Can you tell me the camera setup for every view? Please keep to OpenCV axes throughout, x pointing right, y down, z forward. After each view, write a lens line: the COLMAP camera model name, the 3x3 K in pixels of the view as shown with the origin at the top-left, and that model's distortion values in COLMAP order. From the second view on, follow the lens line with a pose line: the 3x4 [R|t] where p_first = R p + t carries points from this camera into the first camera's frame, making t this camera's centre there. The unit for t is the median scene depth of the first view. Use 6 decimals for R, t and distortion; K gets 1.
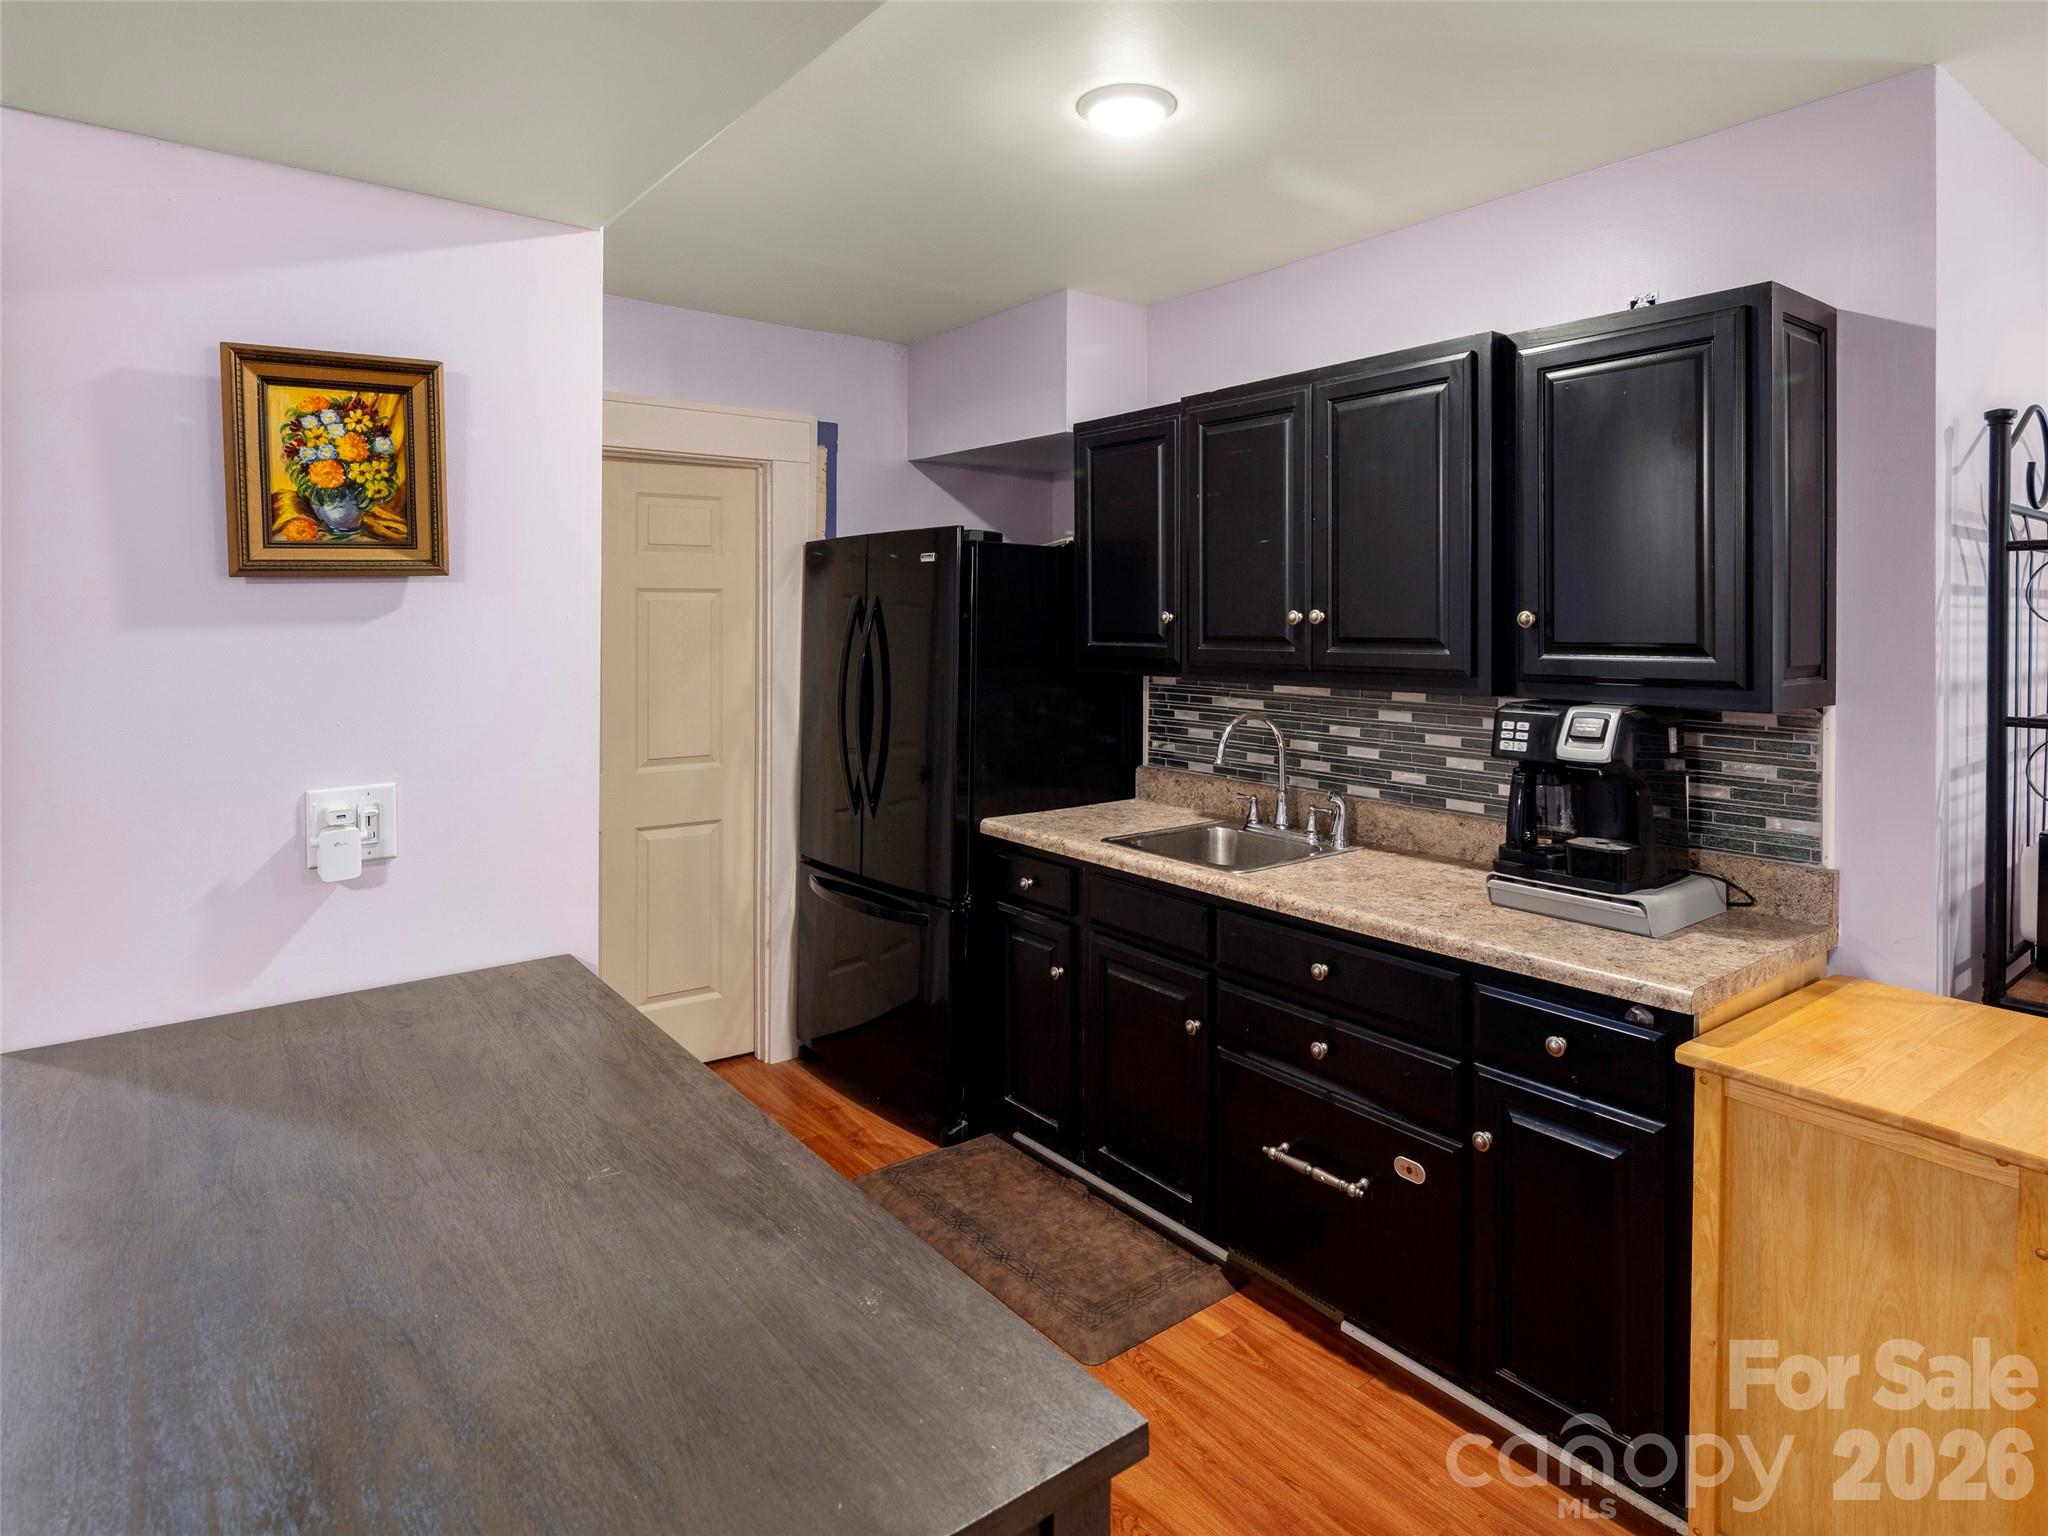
lens RADIAL K [[1235.5, 0, 1021.2], [0, 1235.5, 653.3], [0, 0, 1]] dist [-0.004555, -0.003019]
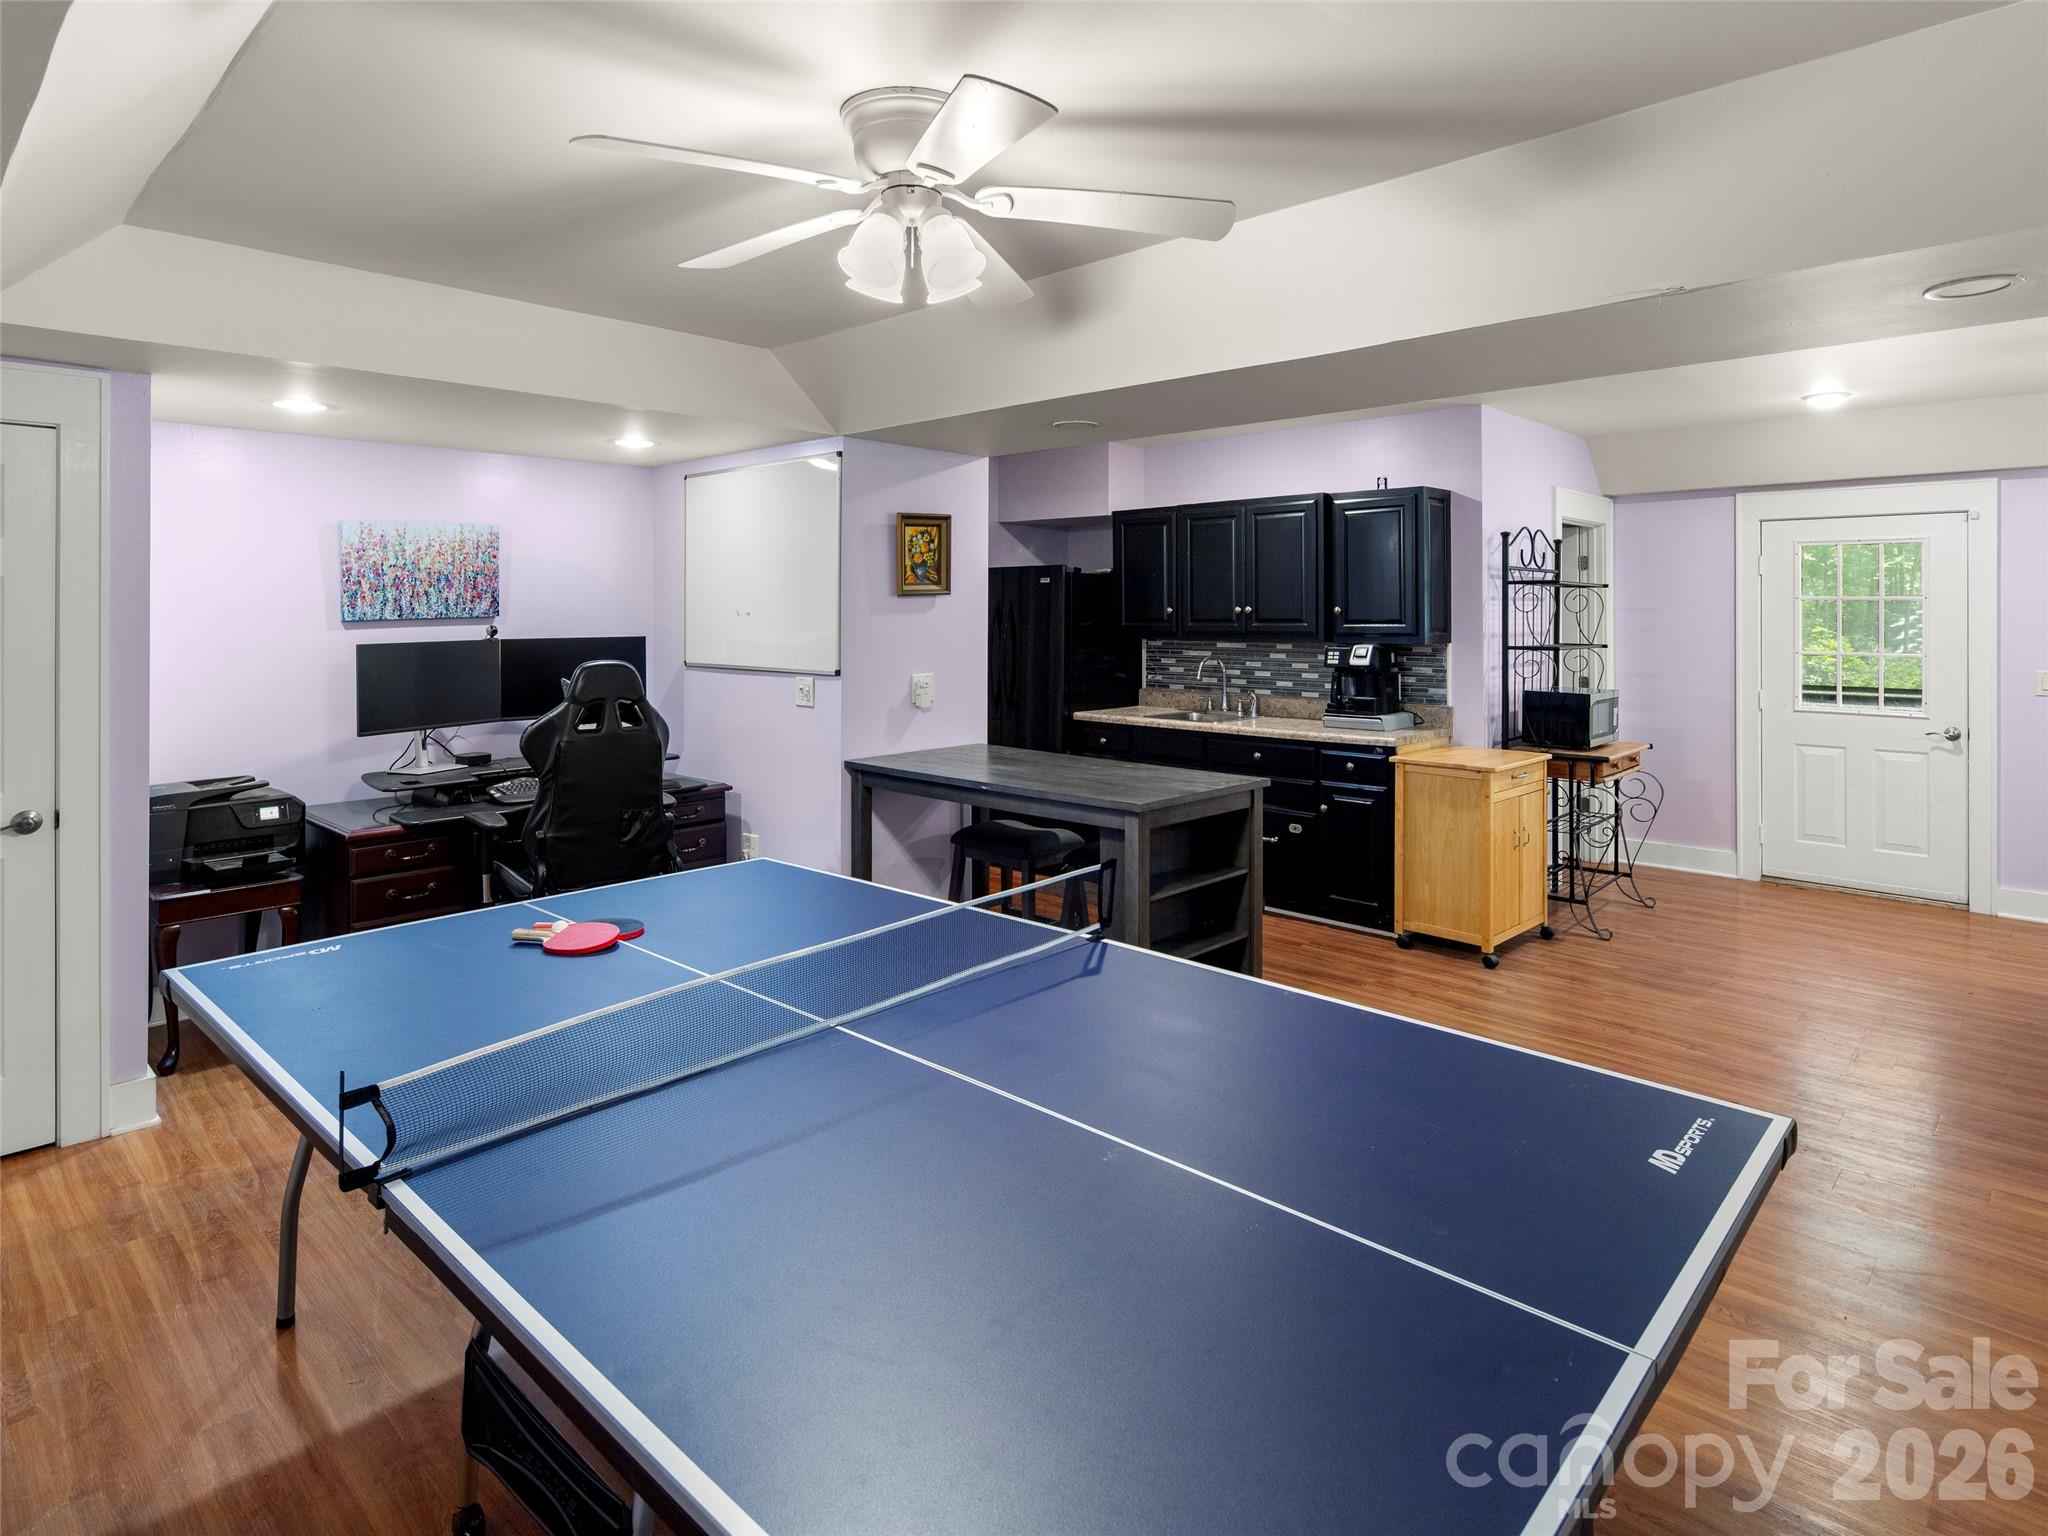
lens RADIAL K [[1235.5, 0, 1021.2], [0, 1235.5, 653.3], [0, 0, 1]] dist [-0.004555, -0.003019]
pose [[0.988403, -0.008297, 0.151628, -0.571332], [0.007637, 0.999959, 0.004931, 0.039762], [-0.151662, -0.003715, 0.988425, -1.300949]]
